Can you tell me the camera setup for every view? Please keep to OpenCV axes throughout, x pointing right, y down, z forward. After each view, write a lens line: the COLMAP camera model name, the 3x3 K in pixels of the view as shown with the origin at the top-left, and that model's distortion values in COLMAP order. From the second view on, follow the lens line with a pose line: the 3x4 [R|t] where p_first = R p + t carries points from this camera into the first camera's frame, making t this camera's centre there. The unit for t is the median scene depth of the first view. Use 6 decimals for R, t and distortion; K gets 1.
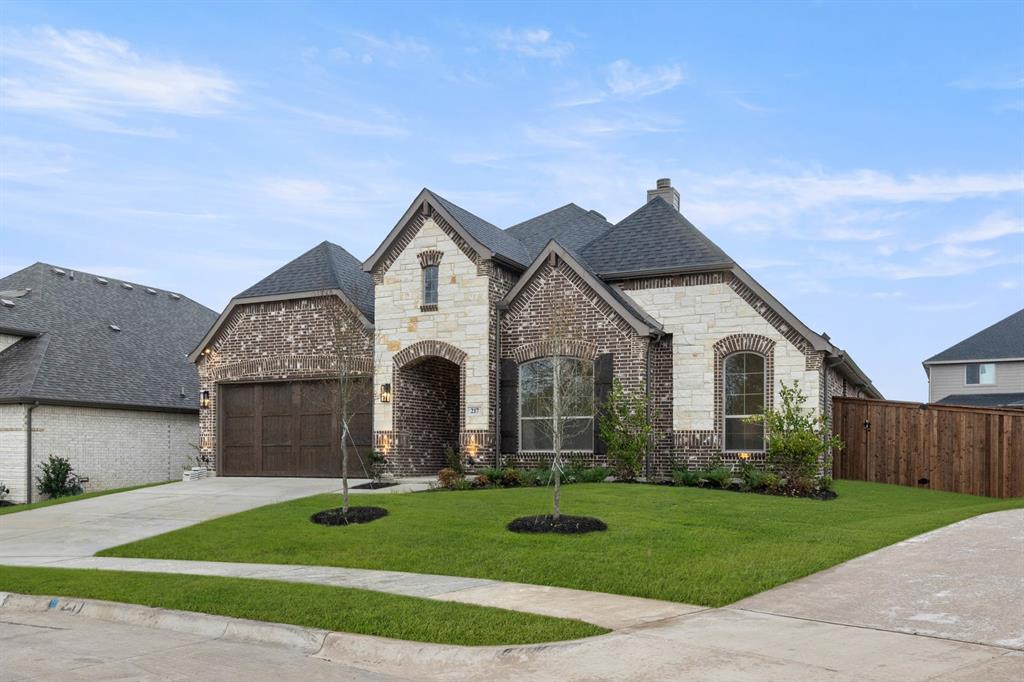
lens RADIAL K [[568.7, 0, 512.0], [0, 568.7, 341.0], [0, 0, 1]] dist [-0.001028, -0.000325]
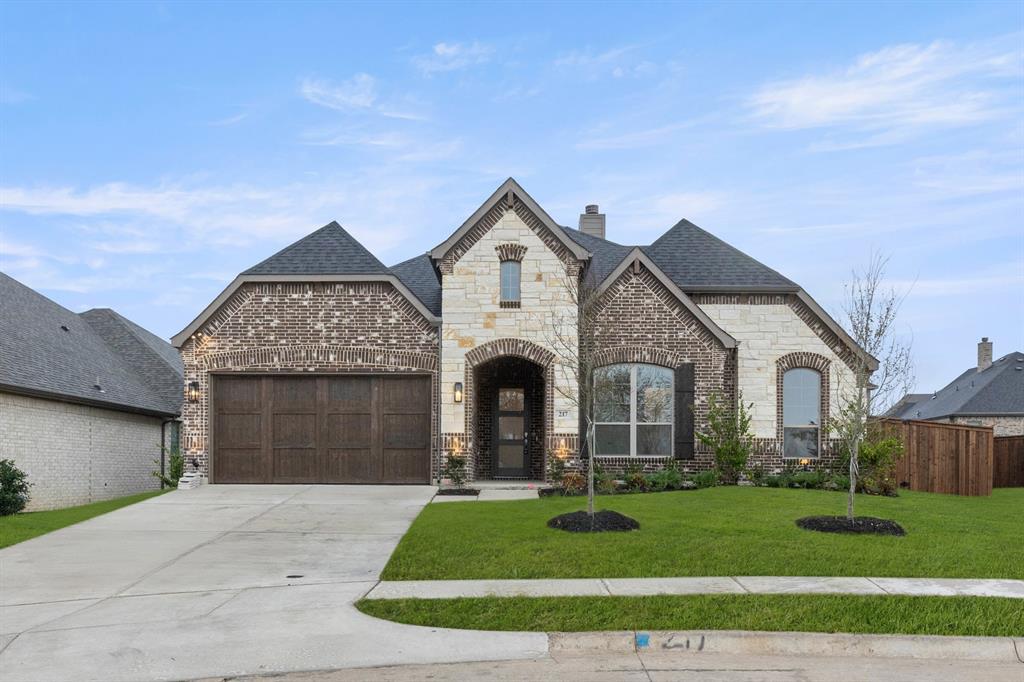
lens RADIAL K [[550.6, 0, 512.0], [0, 550.6, 361.9], [0, 0, 1]] dist [-0.001203, -0.000563]
pose [[0.957910, 0.057400, 0.281273, -0.392554], [-0.060990, 0.998130, 0.004017, 0.033304], [-0.280517, -0.021003, 0.959619, 0.116940]]
